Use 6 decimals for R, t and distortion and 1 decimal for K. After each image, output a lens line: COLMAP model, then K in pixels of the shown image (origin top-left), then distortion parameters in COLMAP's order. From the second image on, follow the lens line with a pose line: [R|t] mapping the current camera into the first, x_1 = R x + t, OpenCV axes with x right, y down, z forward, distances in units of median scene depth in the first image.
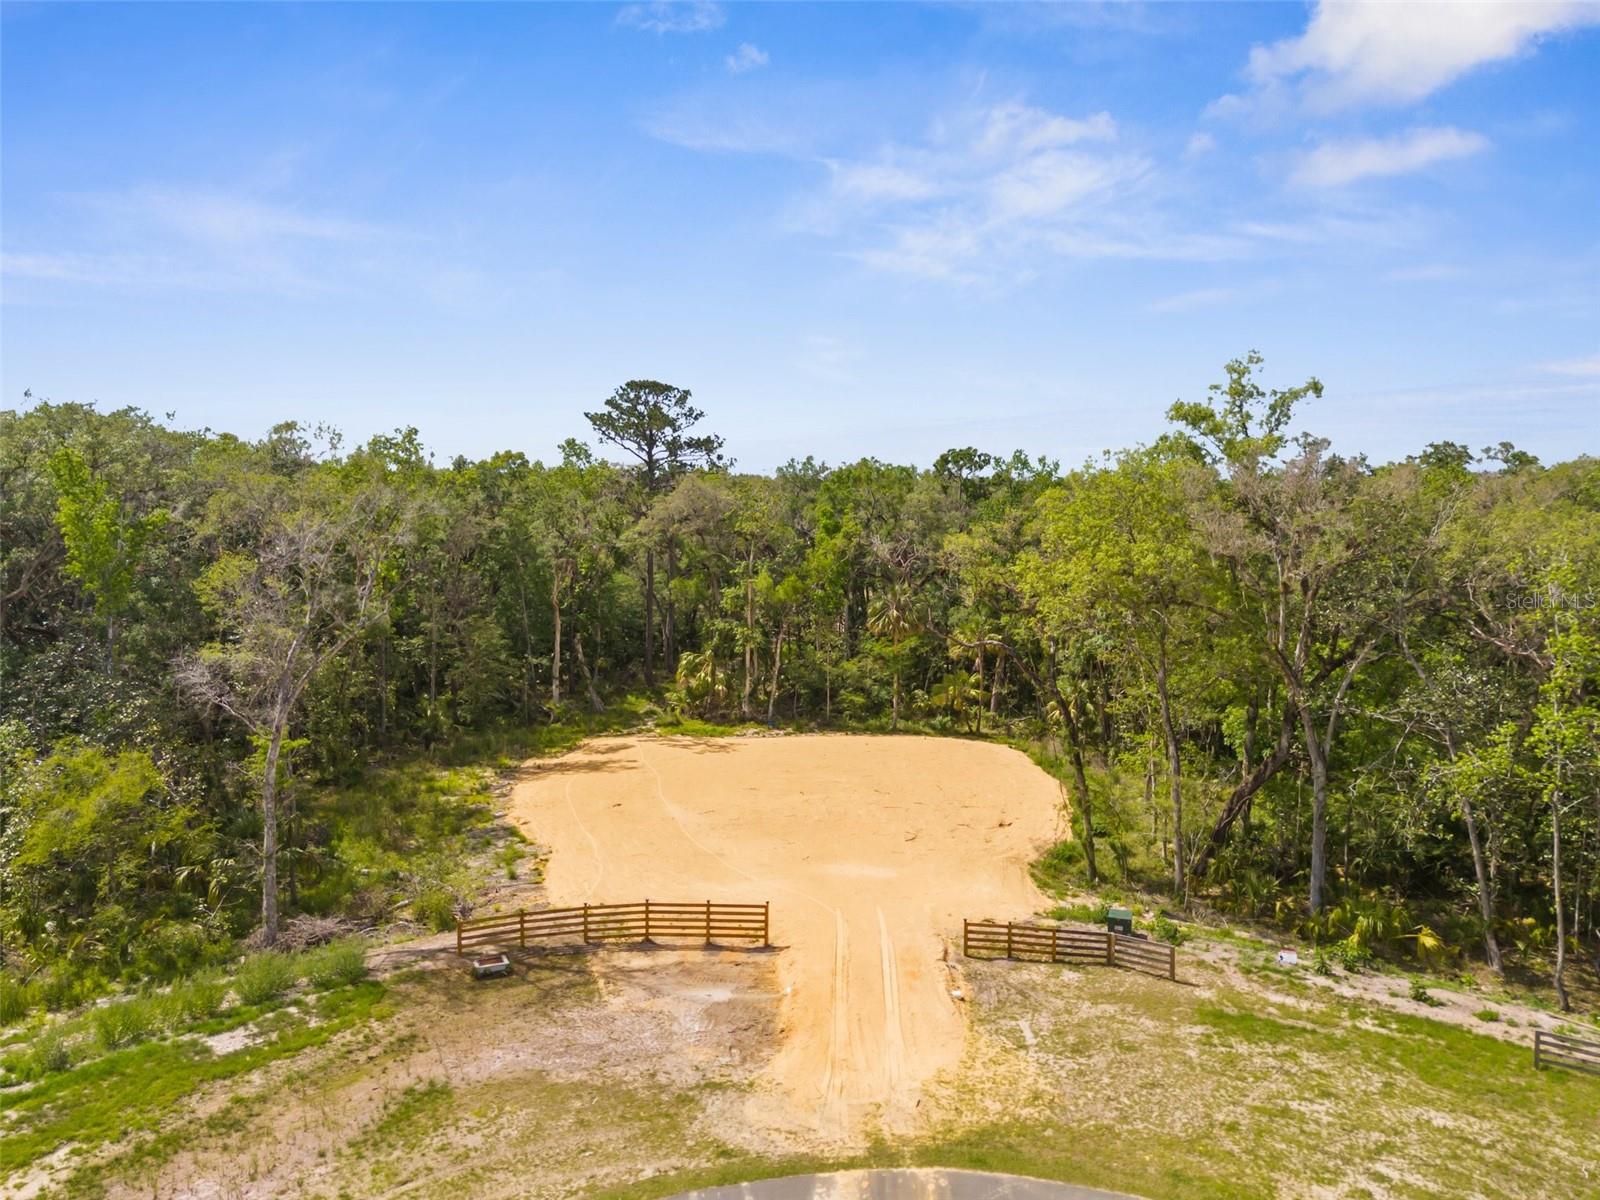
lens RADIAL K [[1177.5, 0, 800.0], [0, 1177.5, 600.0], [0, 0, 1]] dist [0.074080, -0.054488]
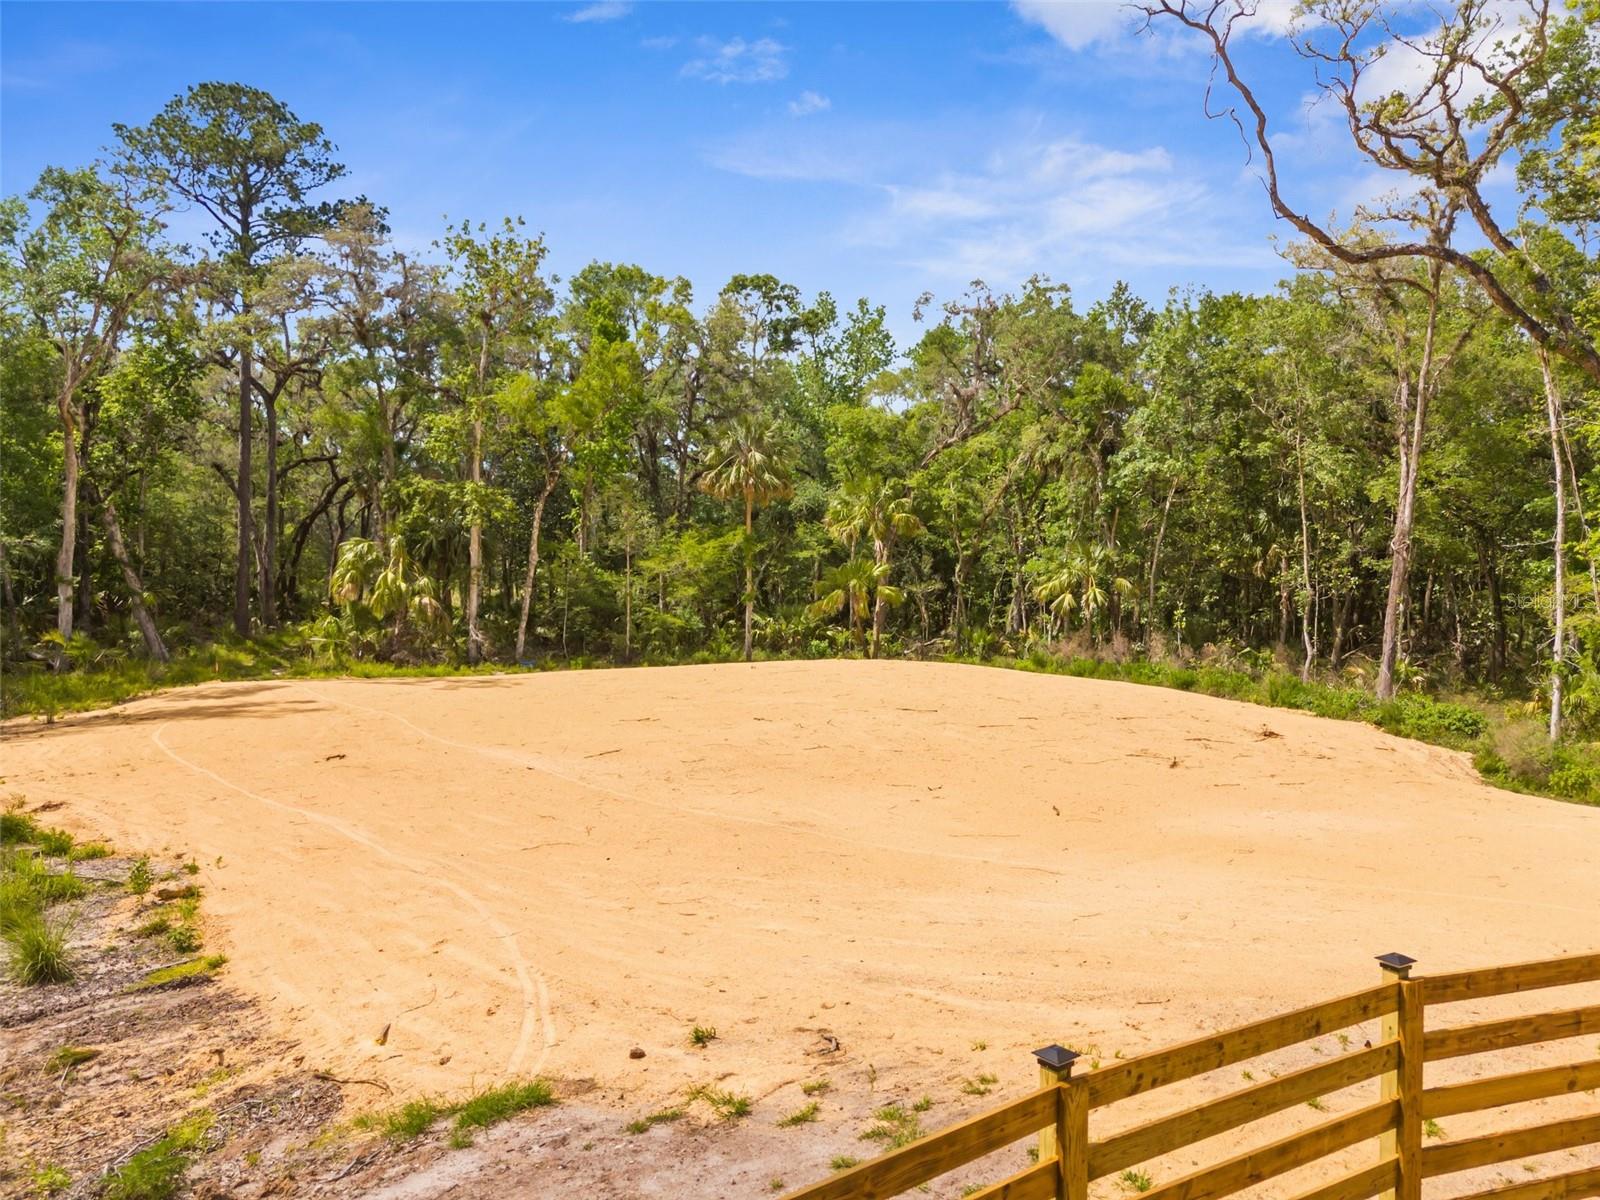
lens RADIAL K [[1189.4, 0, 800.0], [0, 1189.4, 600.0], [0, 0, 1]] dist [0.027657, 0.002052]
pose [[0.925540, -0.008415, 0.378555, -0.239842], [0.028964, 0.998397, -0.048622, 0.219158], [-0.377539, 0.055966, 0.924301, 0.900973]]
